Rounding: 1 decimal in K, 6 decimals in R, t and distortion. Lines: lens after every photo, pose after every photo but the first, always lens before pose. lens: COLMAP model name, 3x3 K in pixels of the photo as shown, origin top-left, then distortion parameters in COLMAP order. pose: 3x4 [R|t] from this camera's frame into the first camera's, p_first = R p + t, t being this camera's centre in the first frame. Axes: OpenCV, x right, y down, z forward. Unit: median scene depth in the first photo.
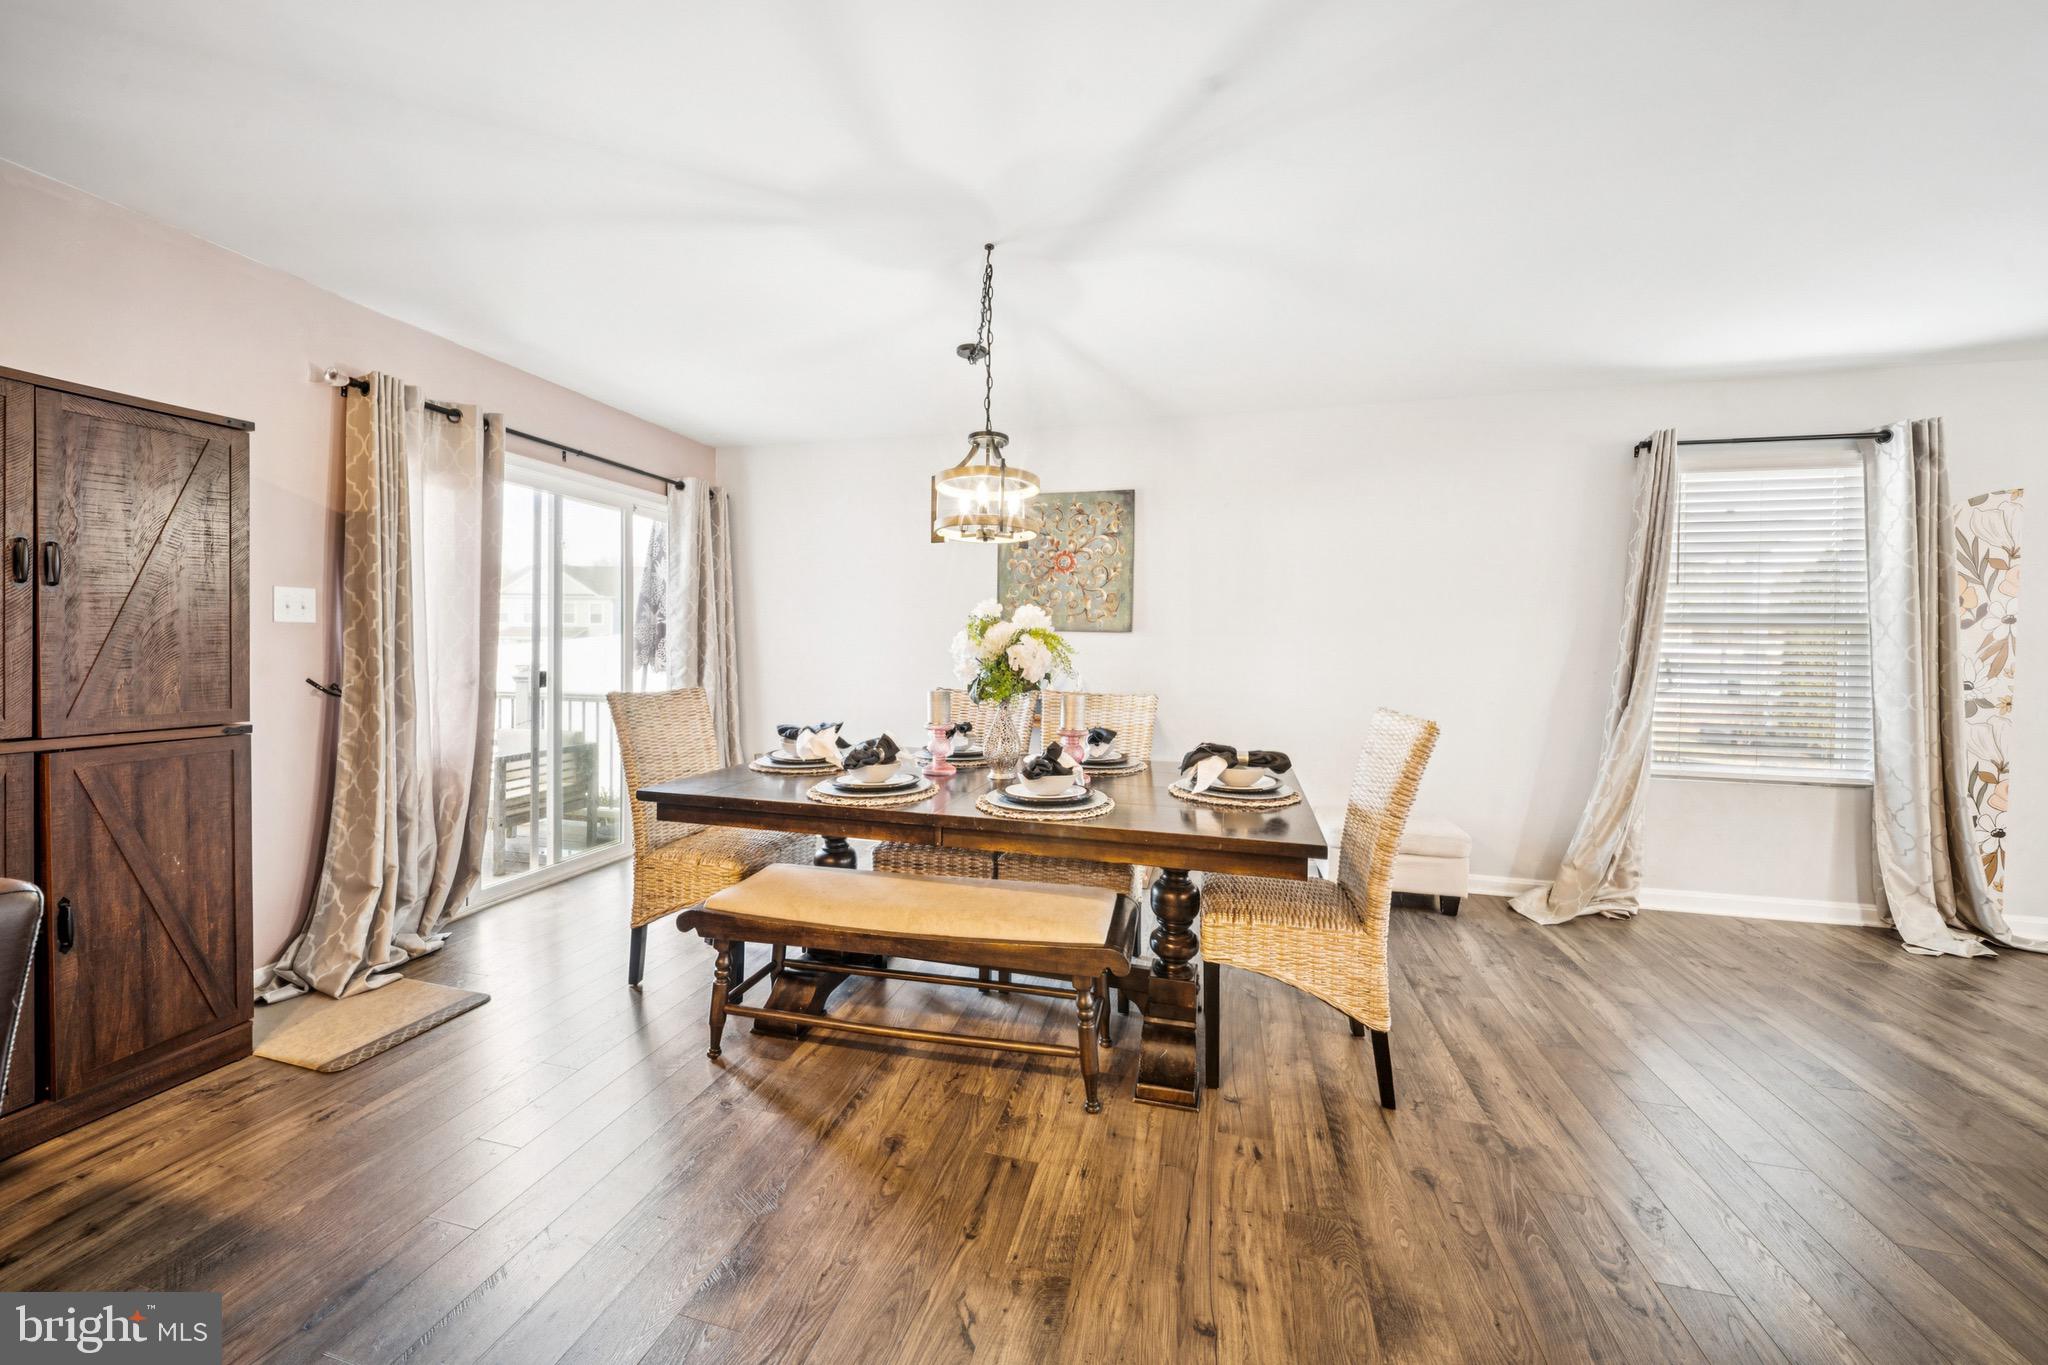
lens RADIAL K [[729.3, 0, 1025.8], [0, 729.3, 659.3], [0, 0, 1]] dist [-0.000573, -0.003471]
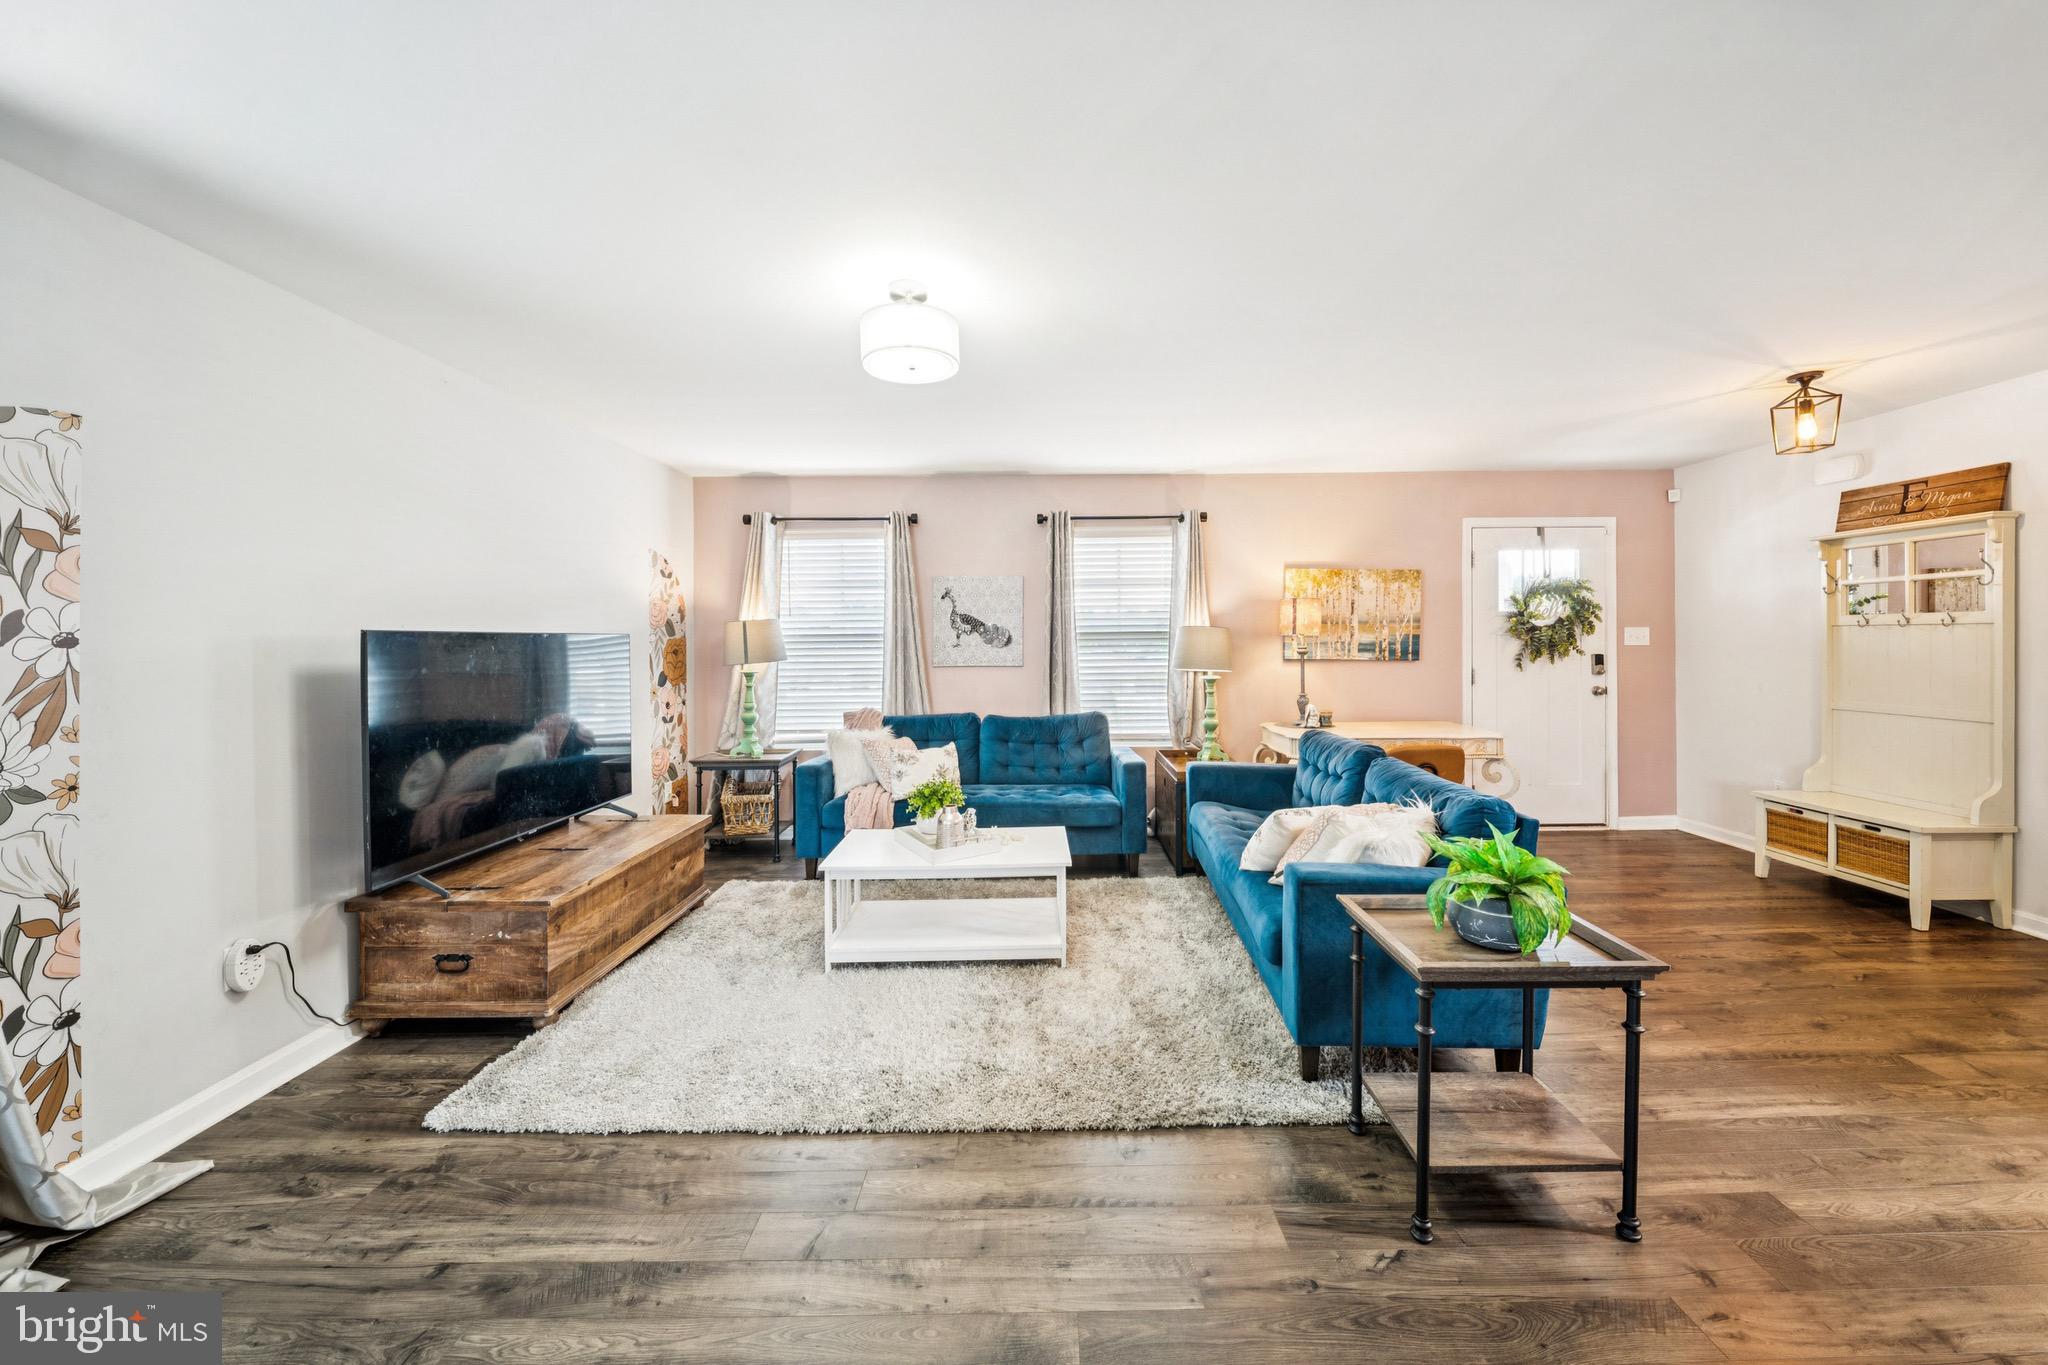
lens RADIAL K [[729.3, 0, 1048.8], [0, 729.3, 642.8], [0, 0, 1]] dist [-0.000573, -0.003471]
pose [[-0.264154, -0.012243, 0.964403, 0.620234], [0.020019, 0.999634, 0.018174, -0.049123], [-0.964273, 0.024107, -0.263812, 0.405012]]
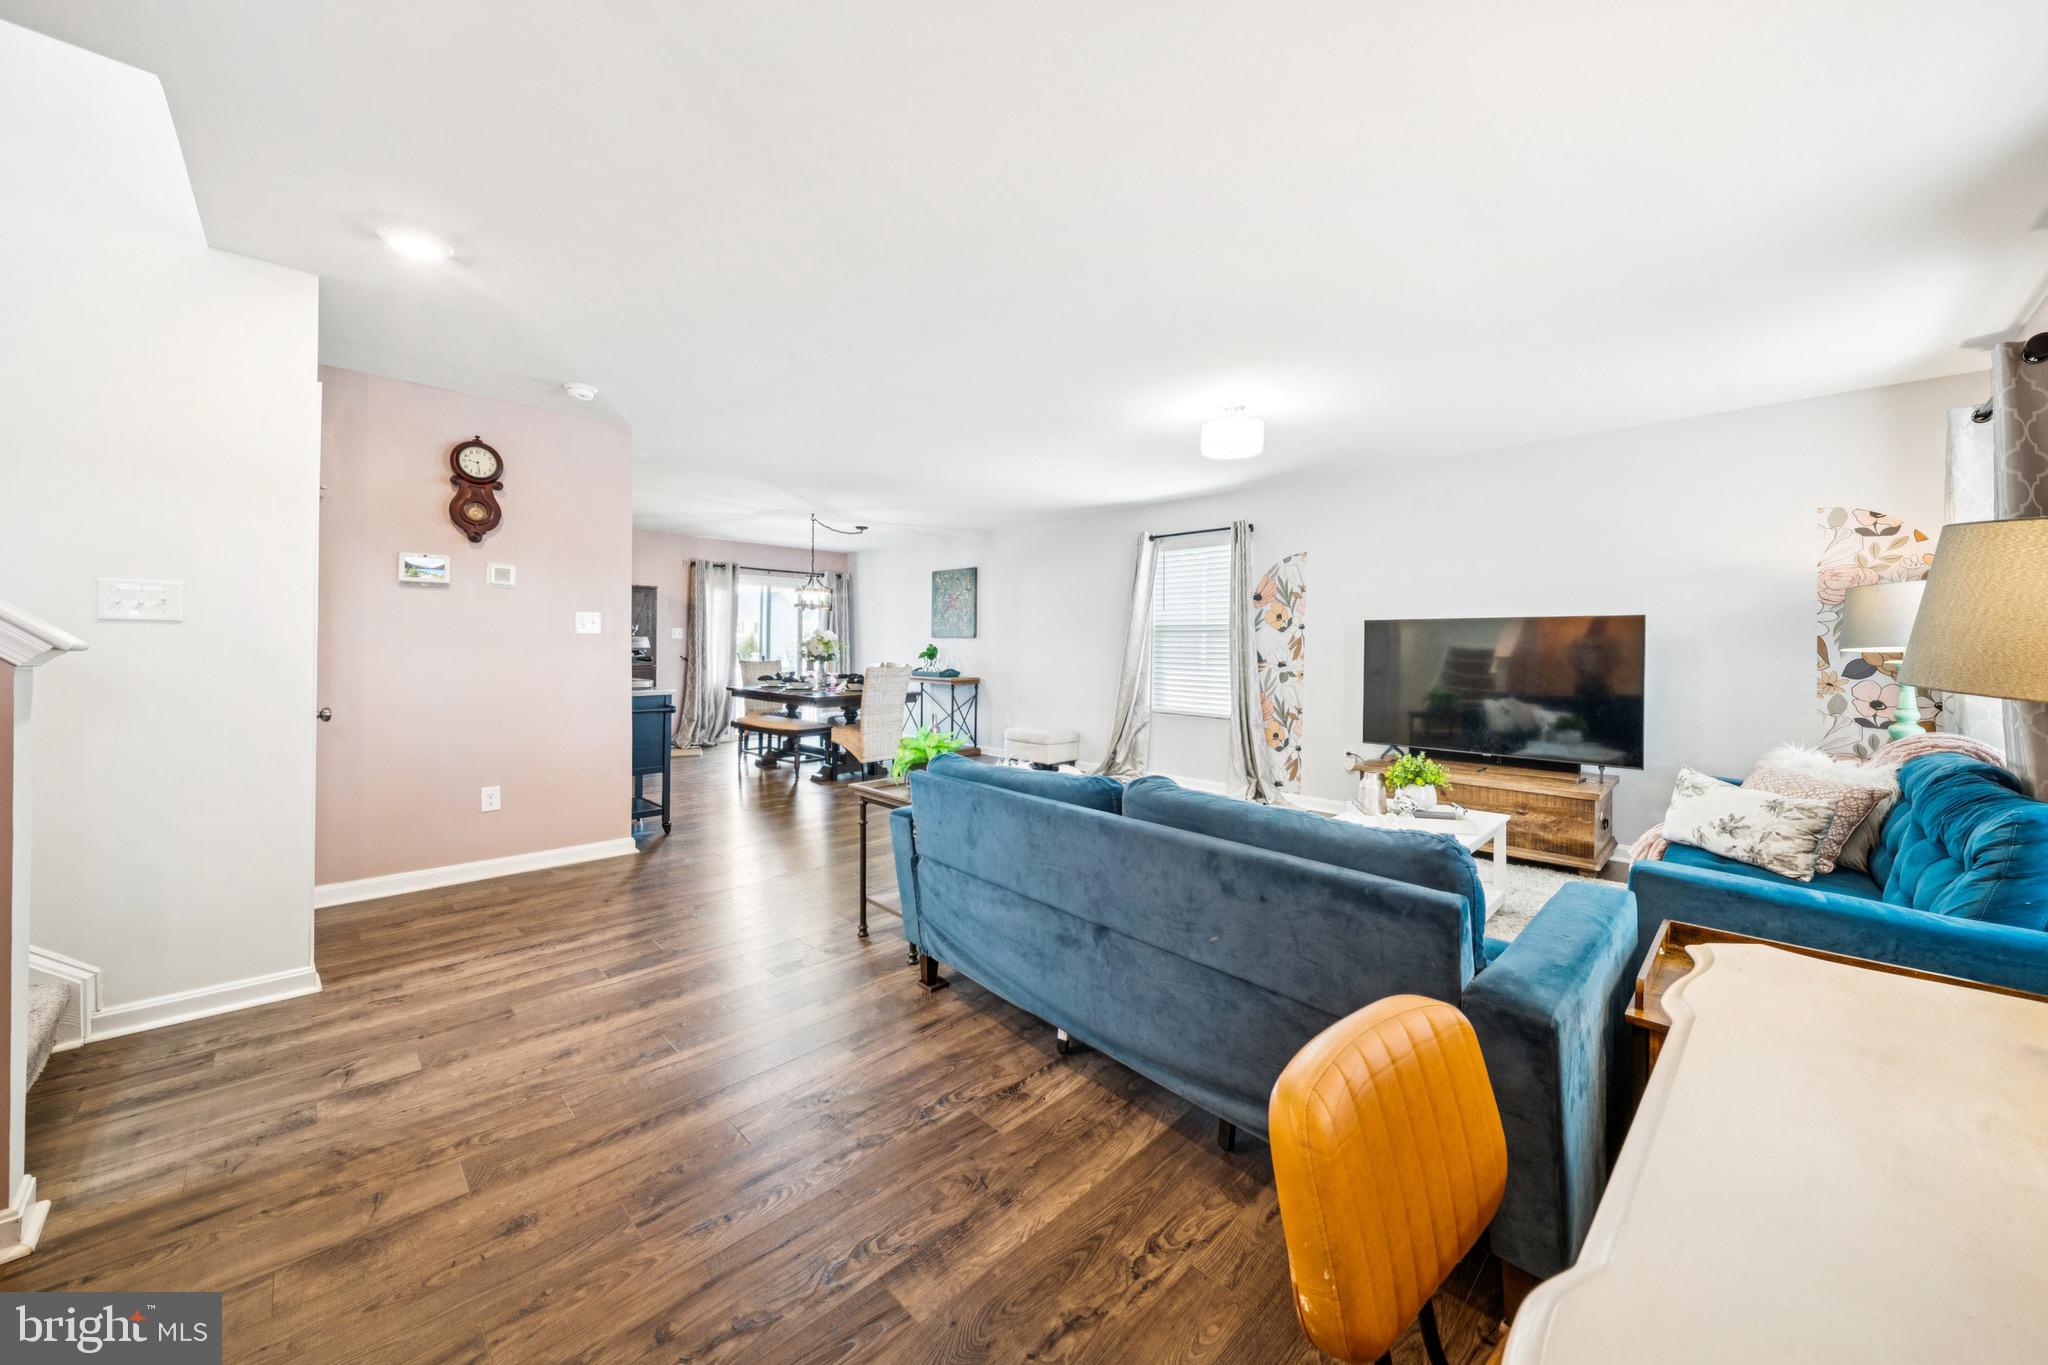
lens RADIAL K [[729.3, 0, 1024.3], [0, 729.3, 644.0], [0, 0, 1]] dist [-0.000573, -0.003471]
pose [[0.861559, -0.005461, -0.507628, 1.714188], [-0.005386, 0.999788, -0.019896, 0.026676], [0.507629, 0.019876, 0.861347, -0.888941]]
